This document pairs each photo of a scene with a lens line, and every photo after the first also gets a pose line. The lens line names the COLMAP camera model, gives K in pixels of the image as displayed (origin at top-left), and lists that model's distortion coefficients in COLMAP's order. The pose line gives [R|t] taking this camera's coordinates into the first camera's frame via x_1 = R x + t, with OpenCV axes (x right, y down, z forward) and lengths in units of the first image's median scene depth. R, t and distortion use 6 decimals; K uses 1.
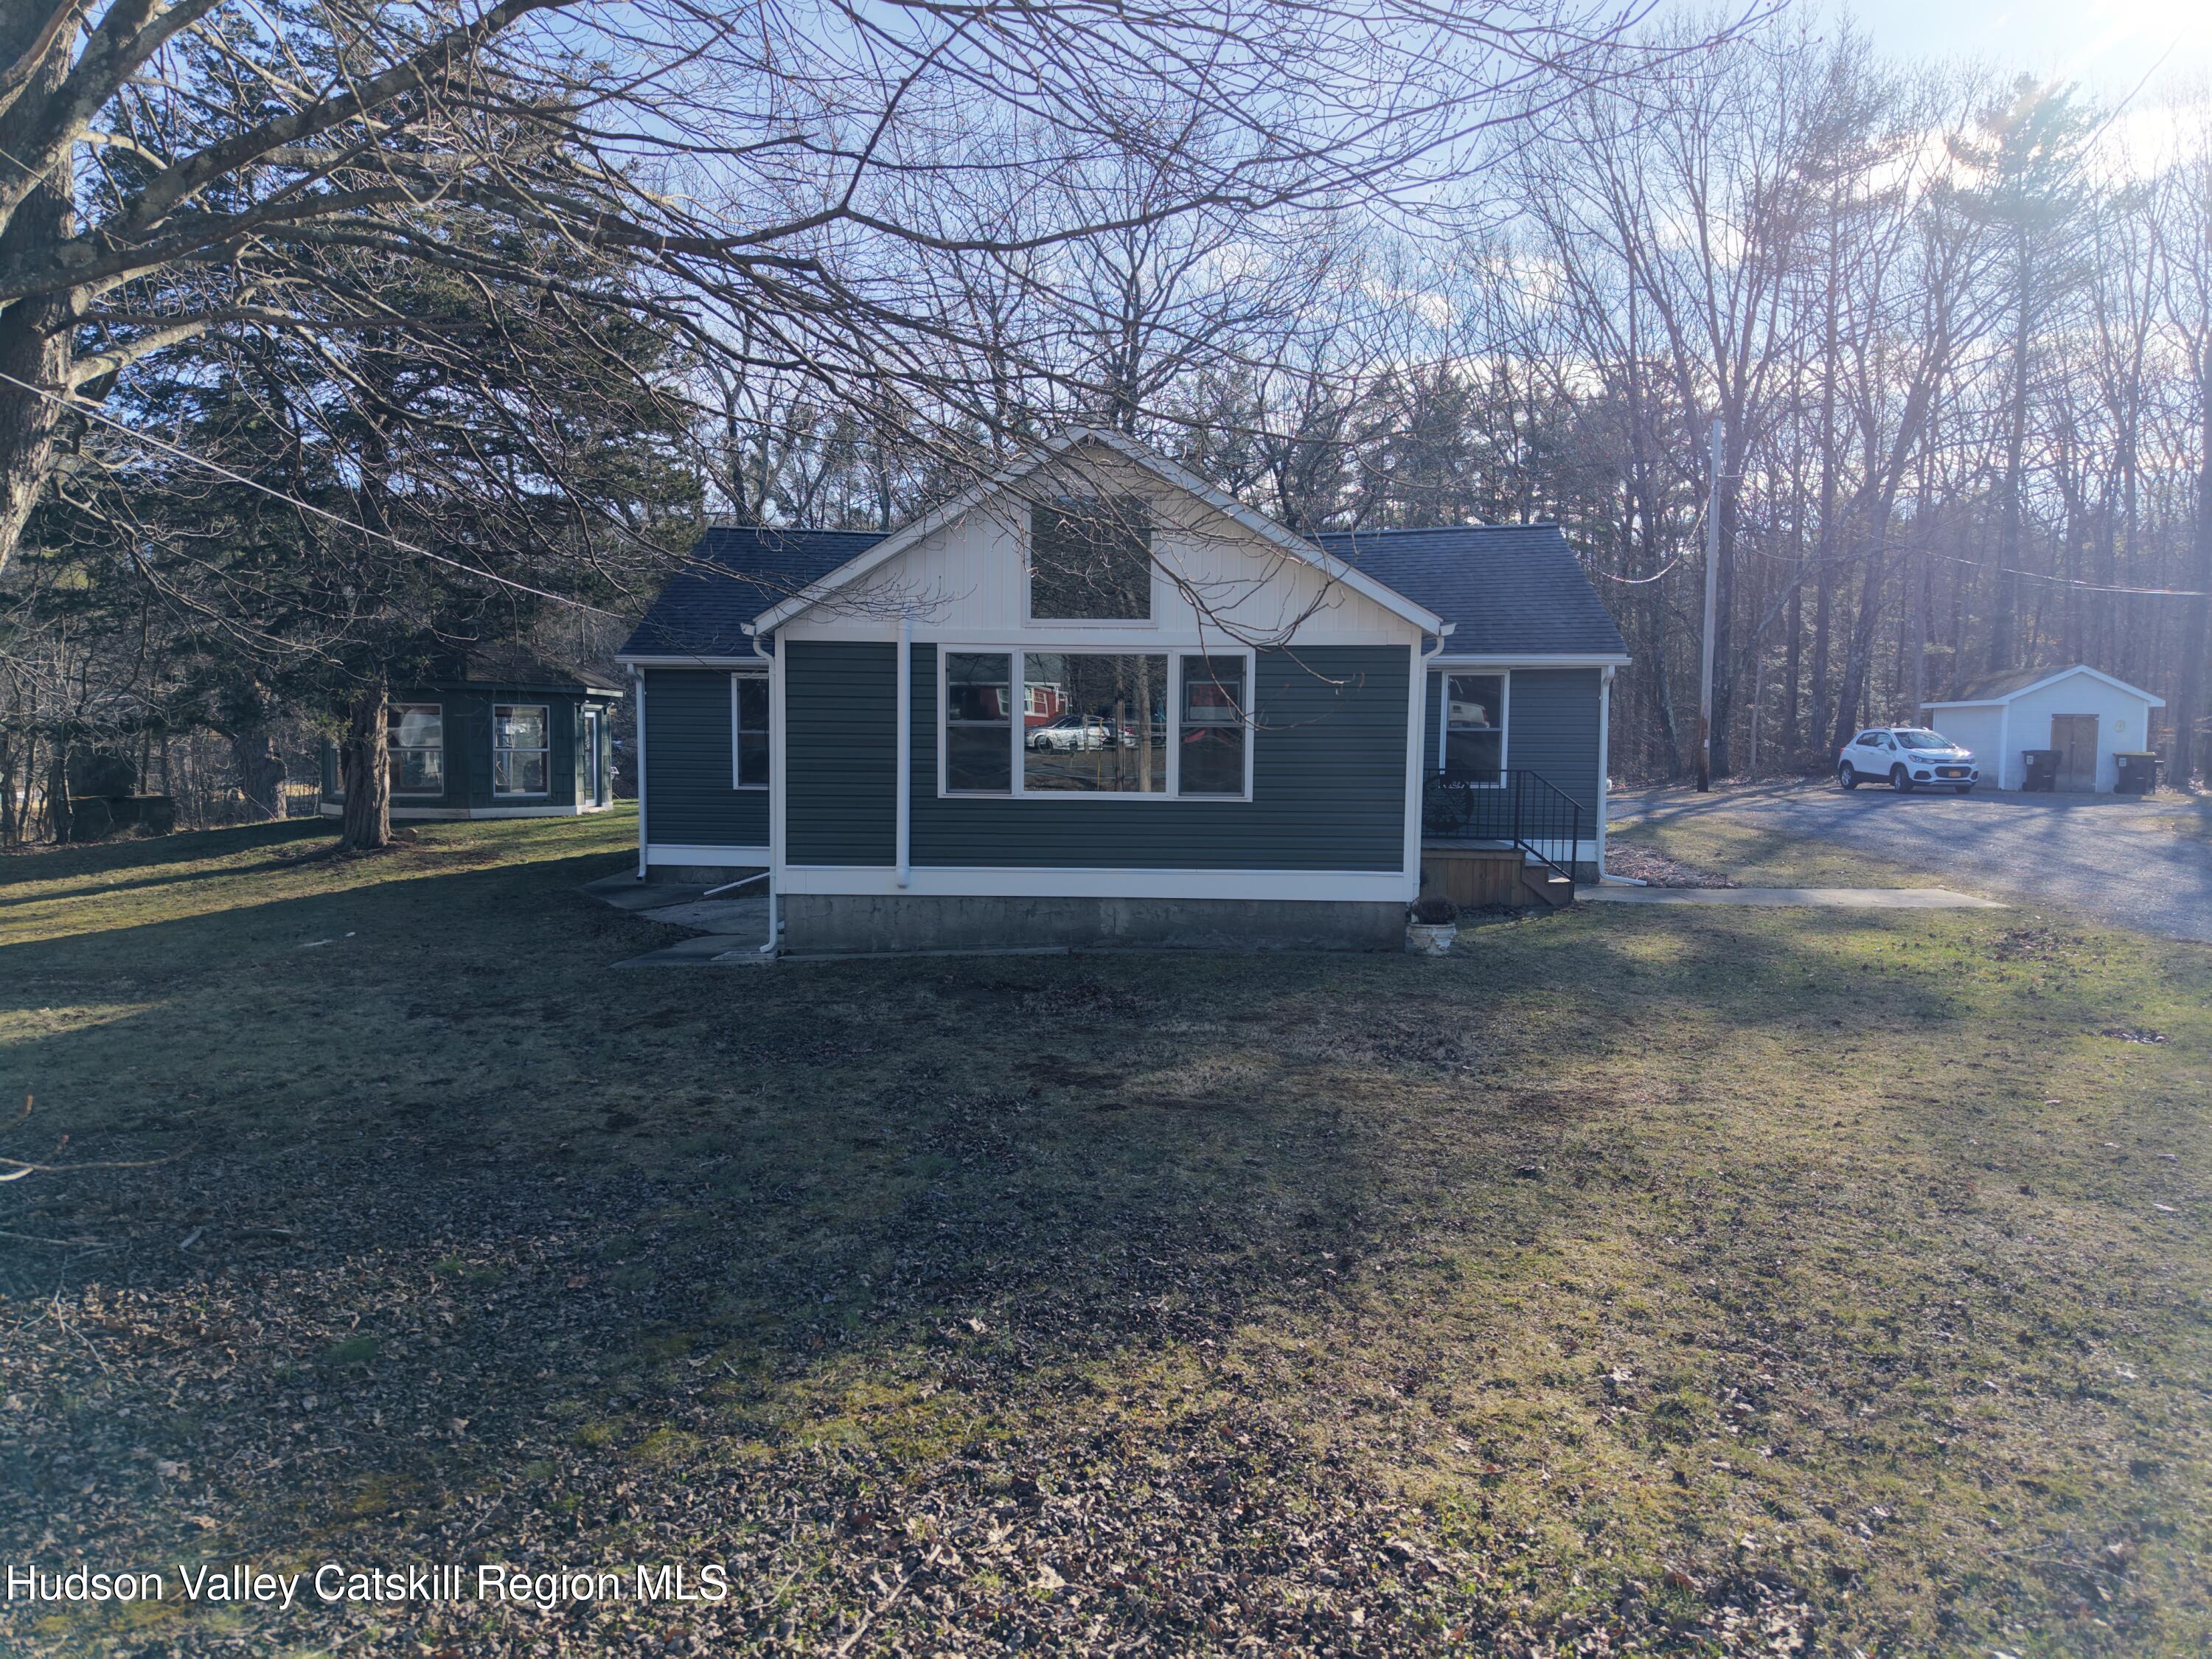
lens RADIAL K [[1562.2, 0, 1106.0], [0, 1562.2, 829.5], [0, 0, 1]] dist [0.001688, 0.002067]
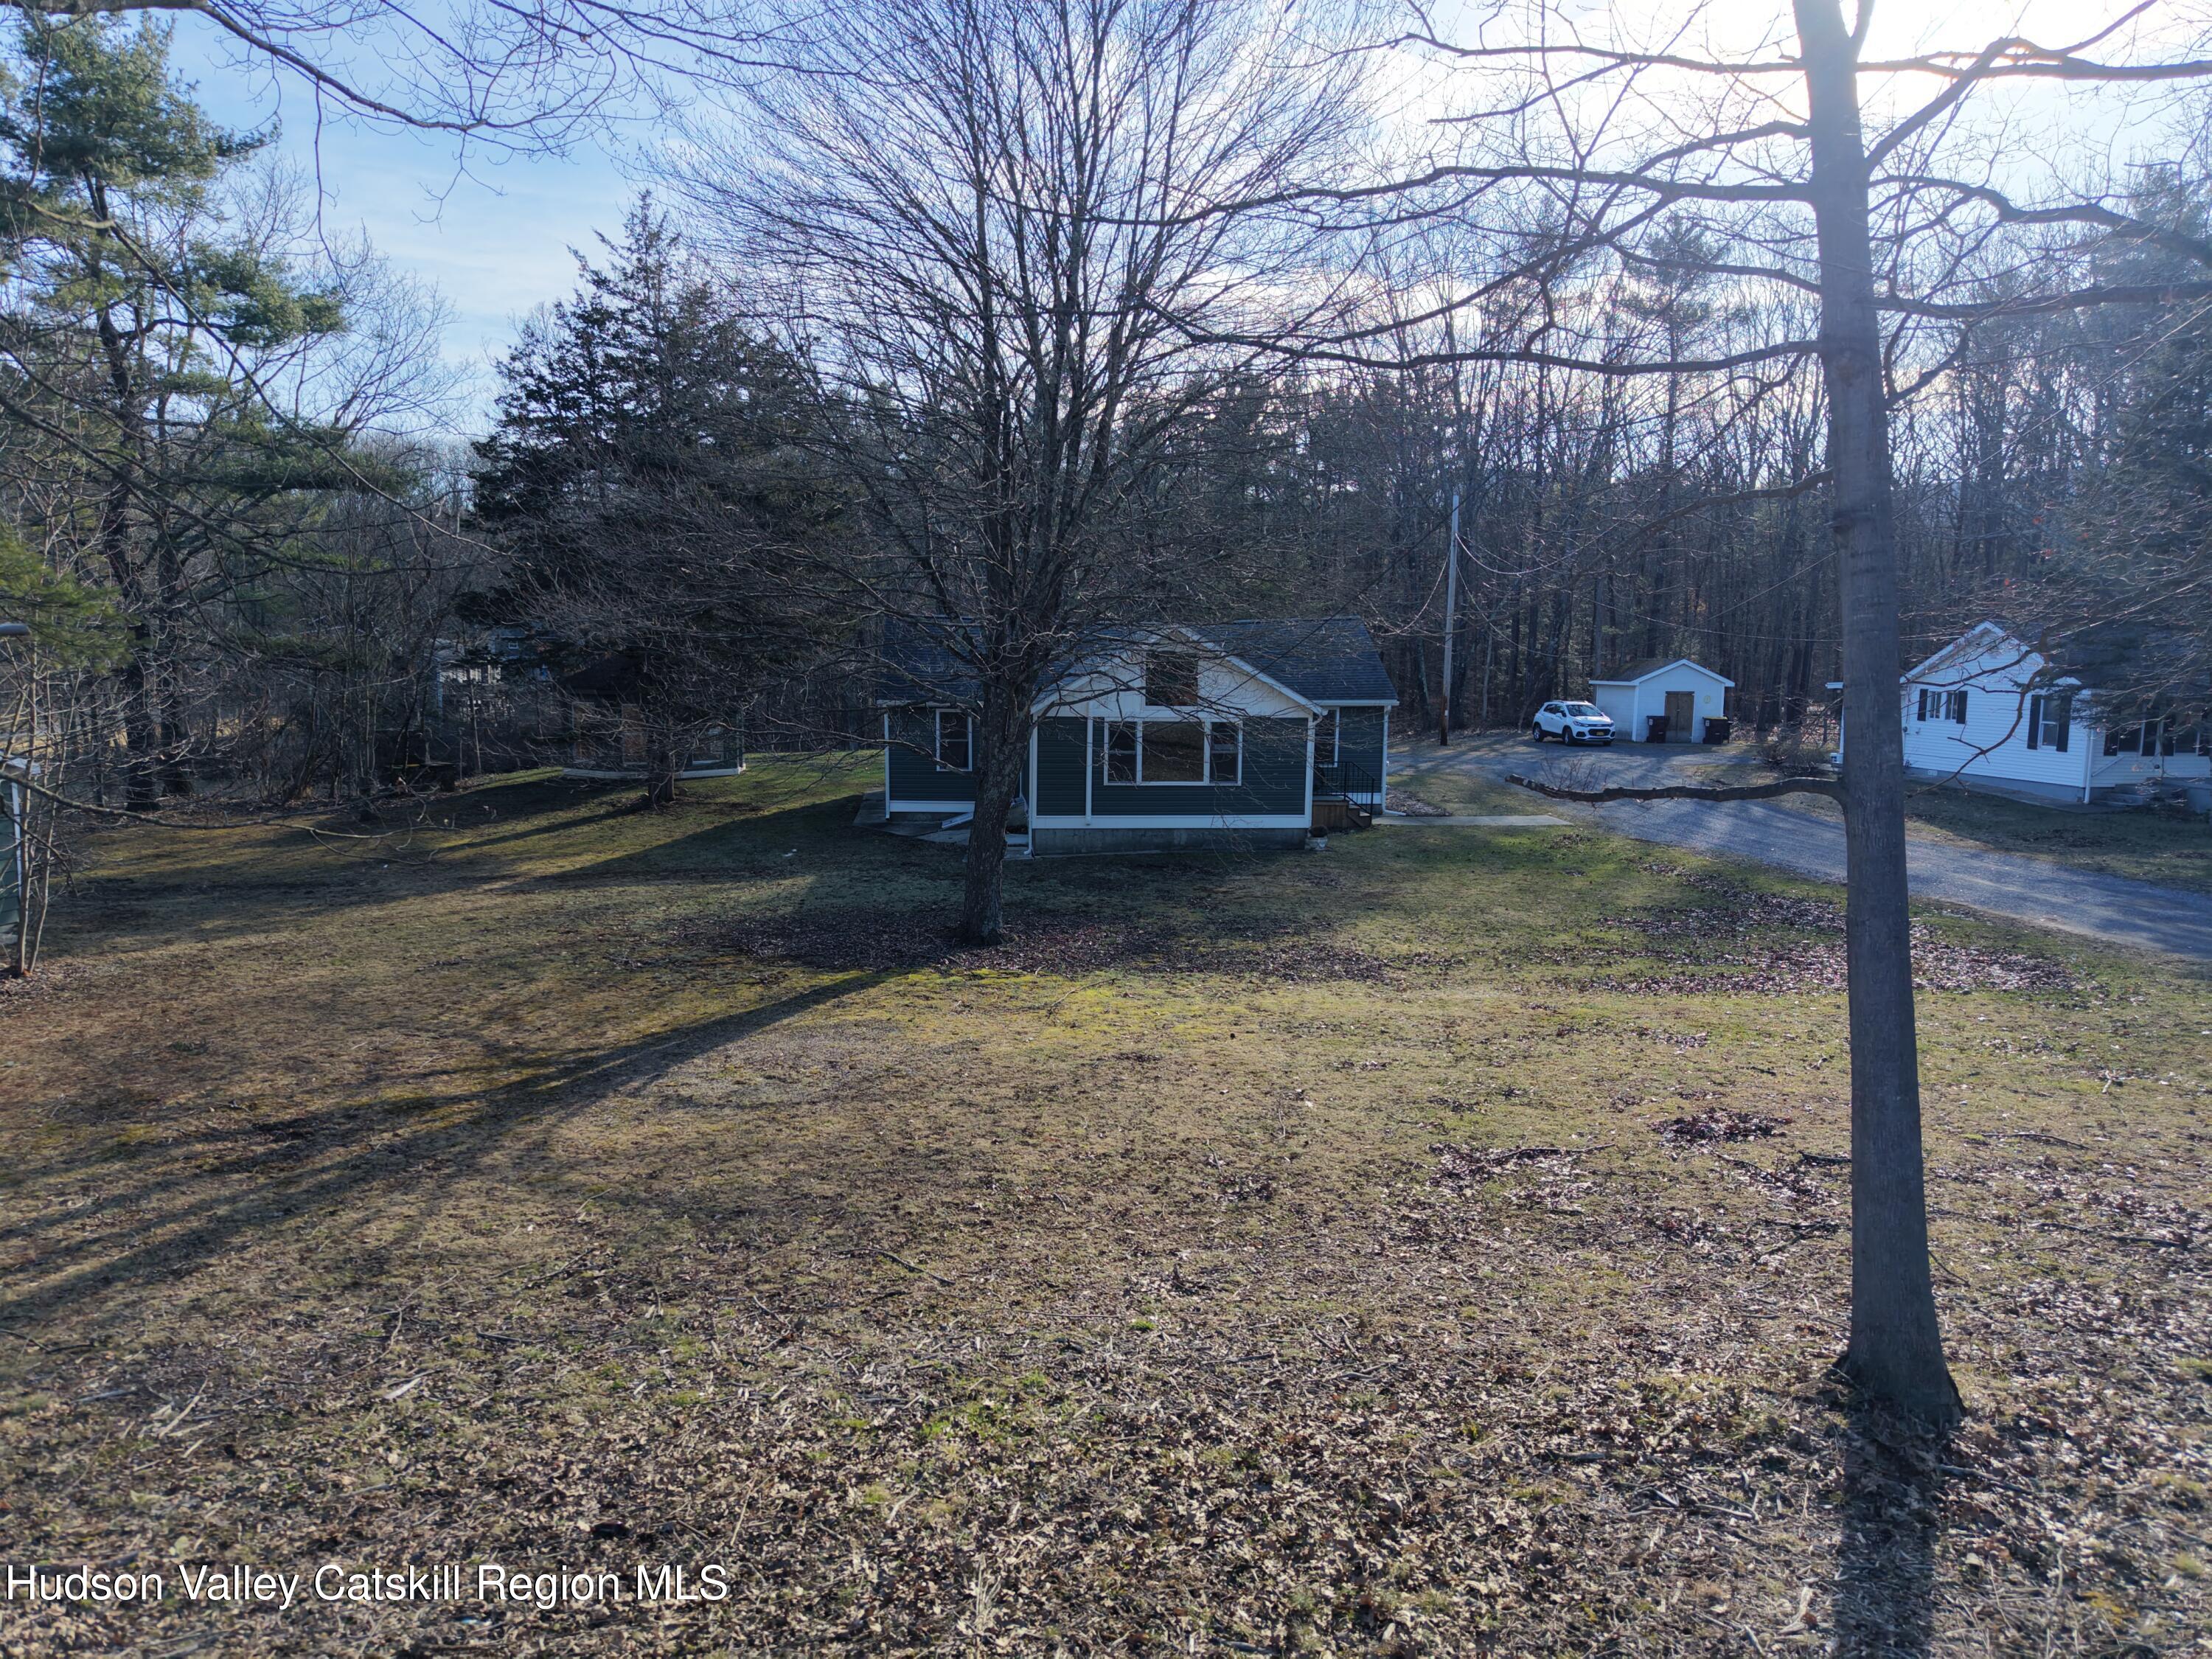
lens RADIAL K [[1562.2, 0, 1106.0], [0, 1562.2, 829.5], [0, 0, 1]] dist [0.001688, 0.002067]
pose [[0.990200, -0.015591, 0.138785, -0.298159], [0.007958, 0.998434, 0.055380, -0.057737], [-0.139431, -0.053733, 0.988773, -0.882584]]
